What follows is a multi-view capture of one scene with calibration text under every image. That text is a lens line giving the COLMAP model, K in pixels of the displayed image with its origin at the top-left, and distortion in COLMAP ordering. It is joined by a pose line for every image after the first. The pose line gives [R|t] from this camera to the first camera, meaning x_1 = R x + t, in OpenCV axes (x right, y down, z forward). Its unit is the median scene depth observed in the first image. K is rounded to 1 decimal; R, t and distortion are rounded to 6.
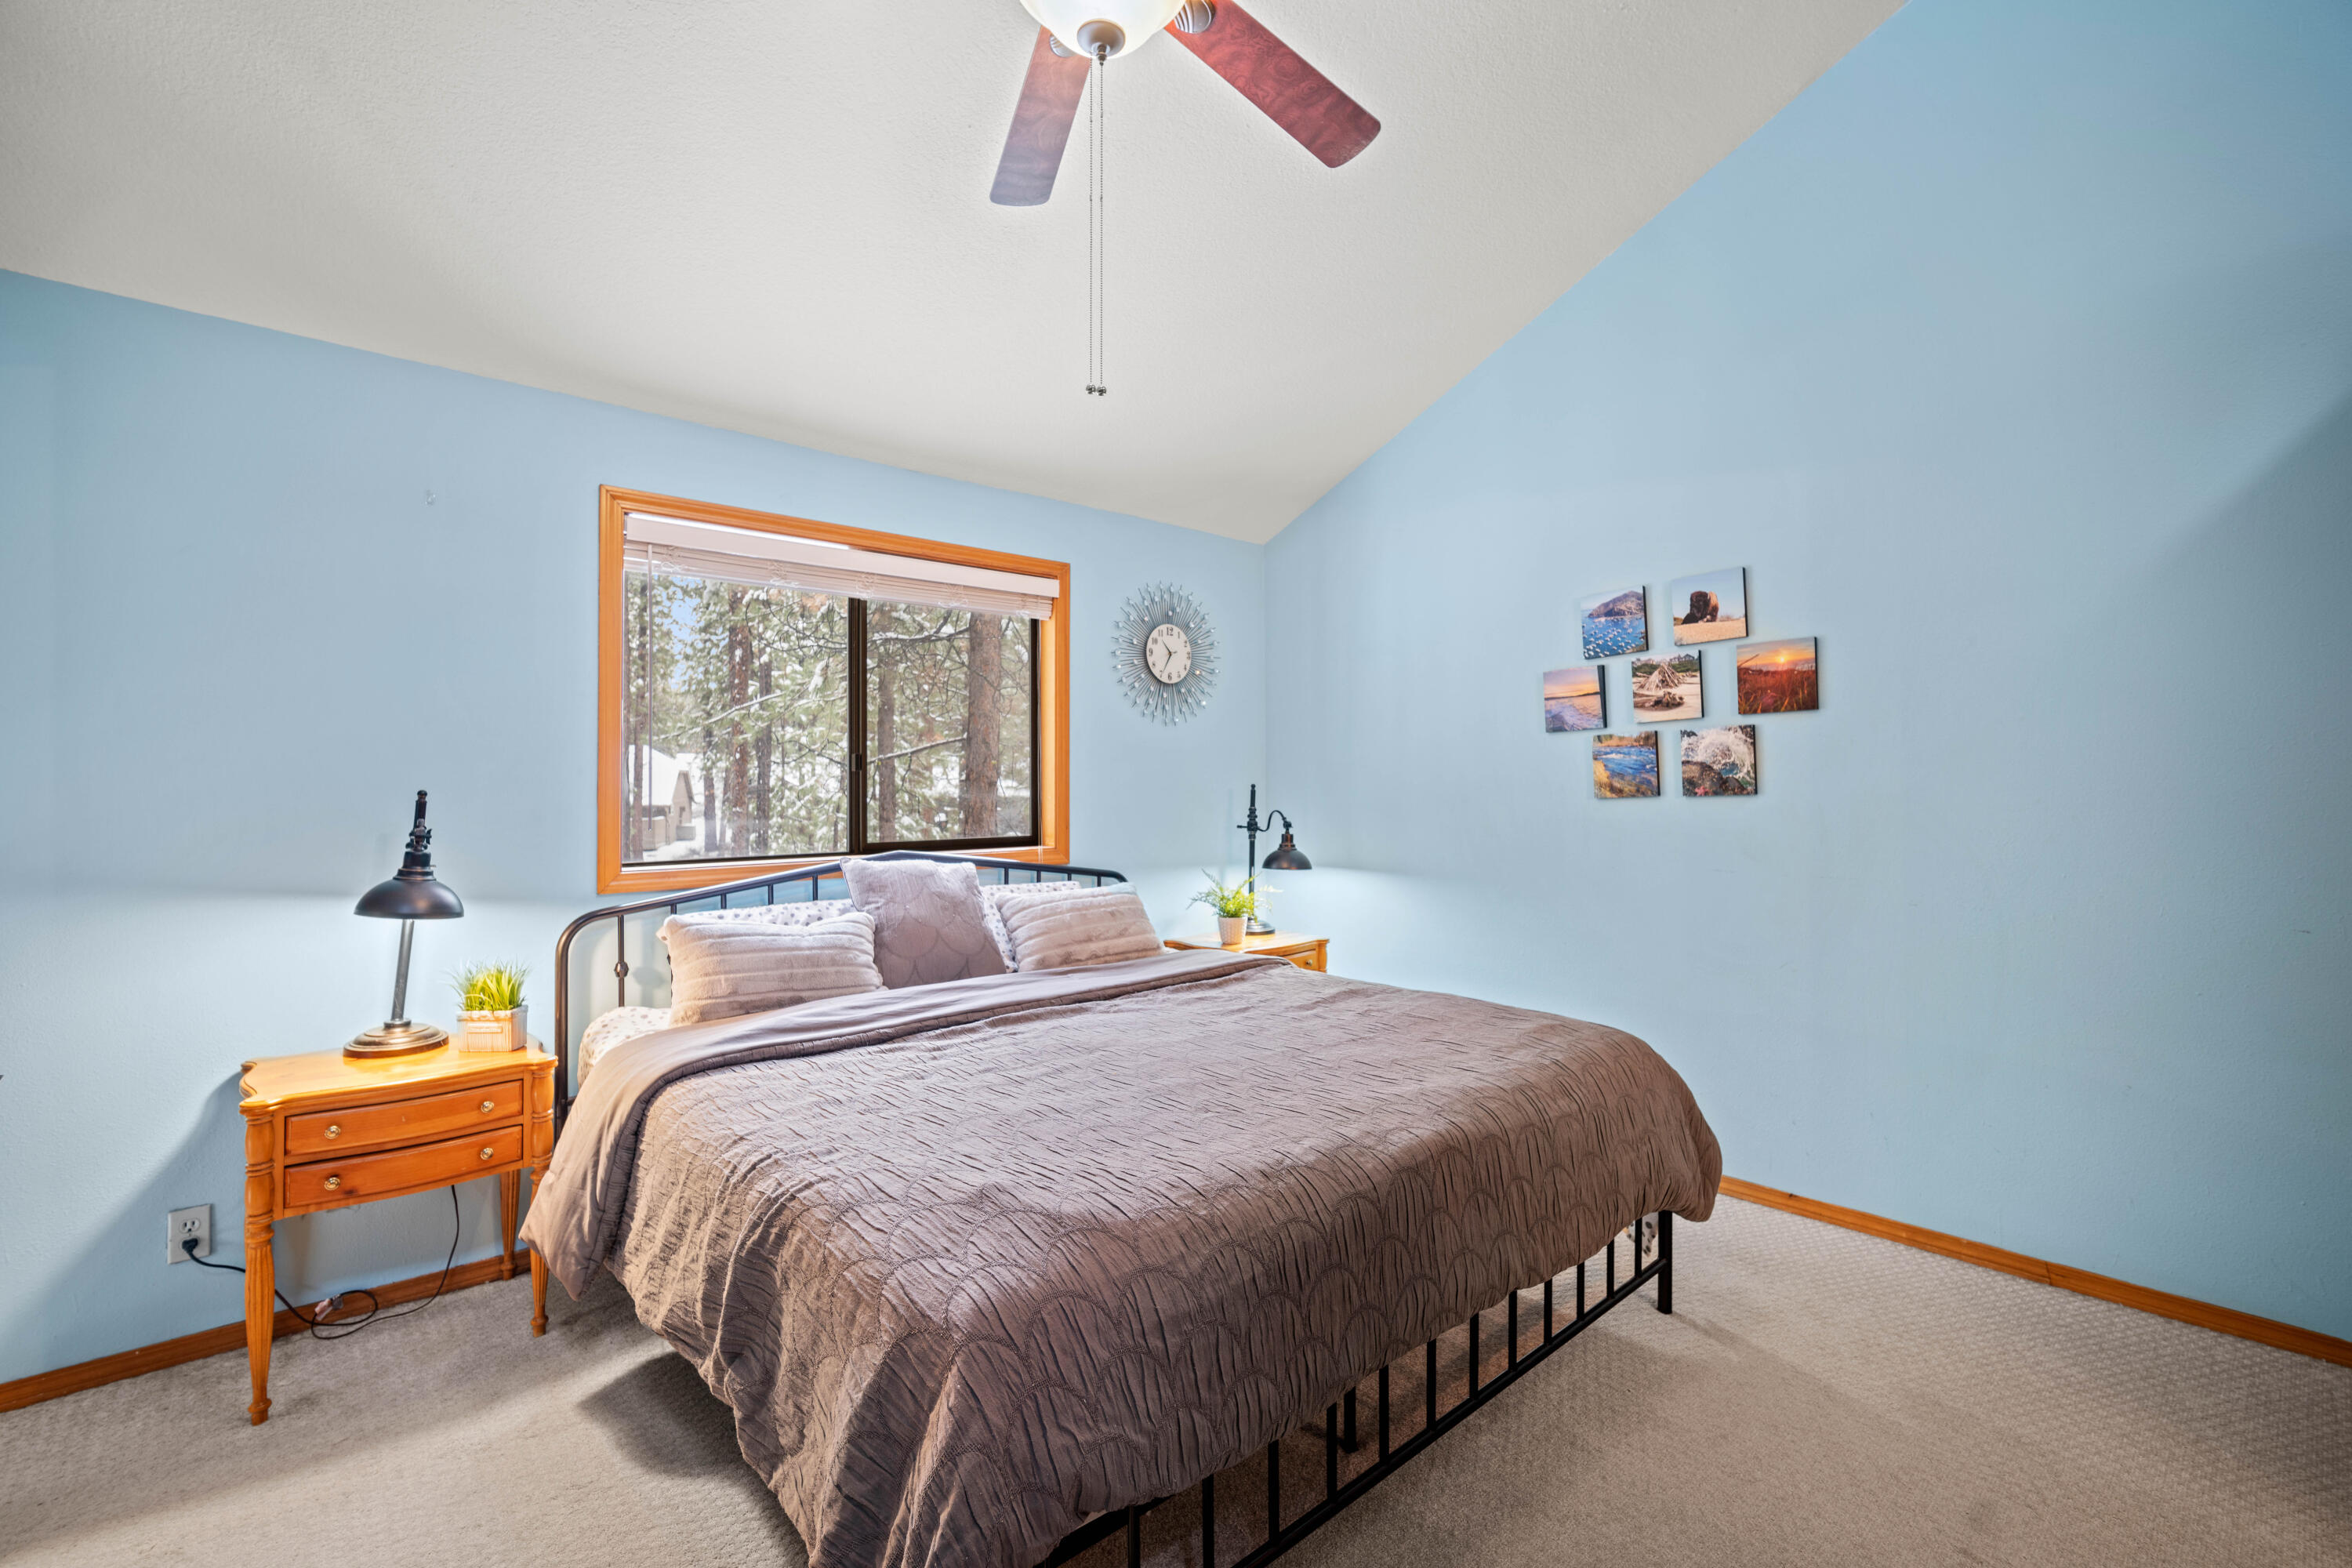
lens RADIAL K [[1031.2, 0, 1176.0], [0, 1031.2, 784.0], [0, 0, 1]] dist [-0.009029, 0.000014]
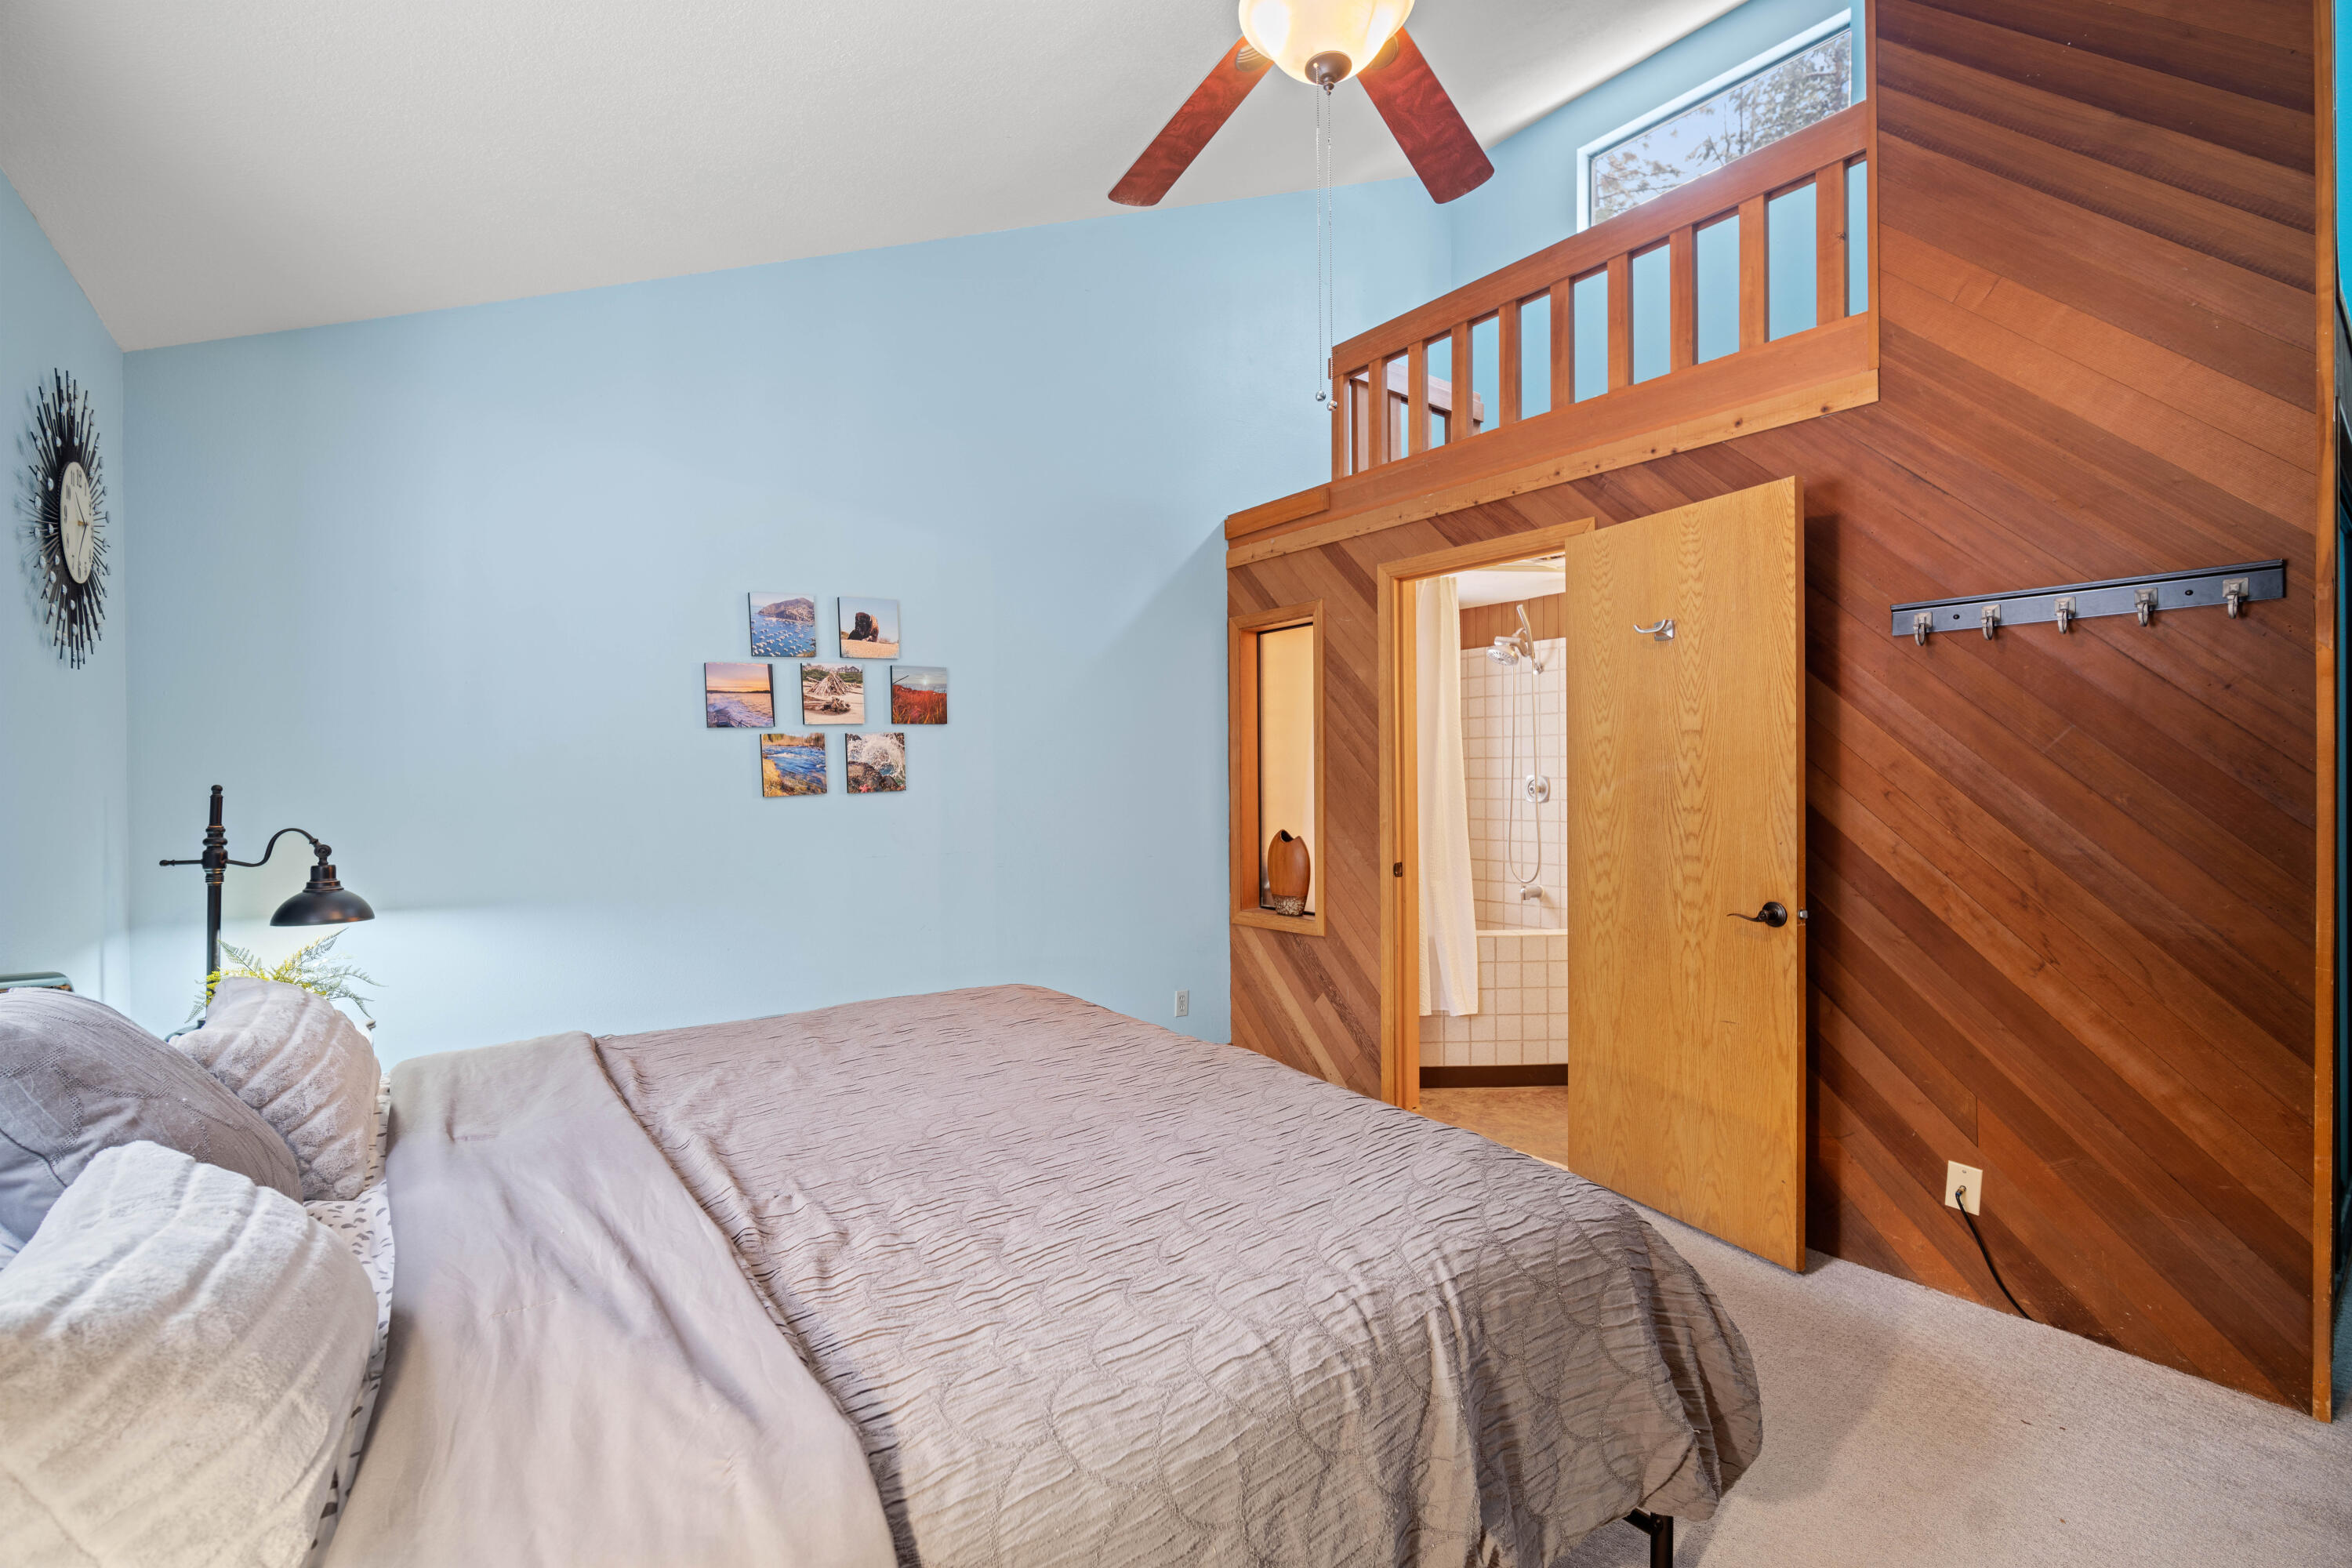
lens RADIAL K [[1022.9, 0, 1172.1], [0, 1022.9, 784.6], [0, 0, 1]] dist [-0.004034, -0.000114]
pose [[0.074831, -0.005546, 0.997181, -0.590542], [0.003256, 0.999981, 0.005317, -0.002013], [-0.997191, 0.002849, 0.074848, 0.568194]]
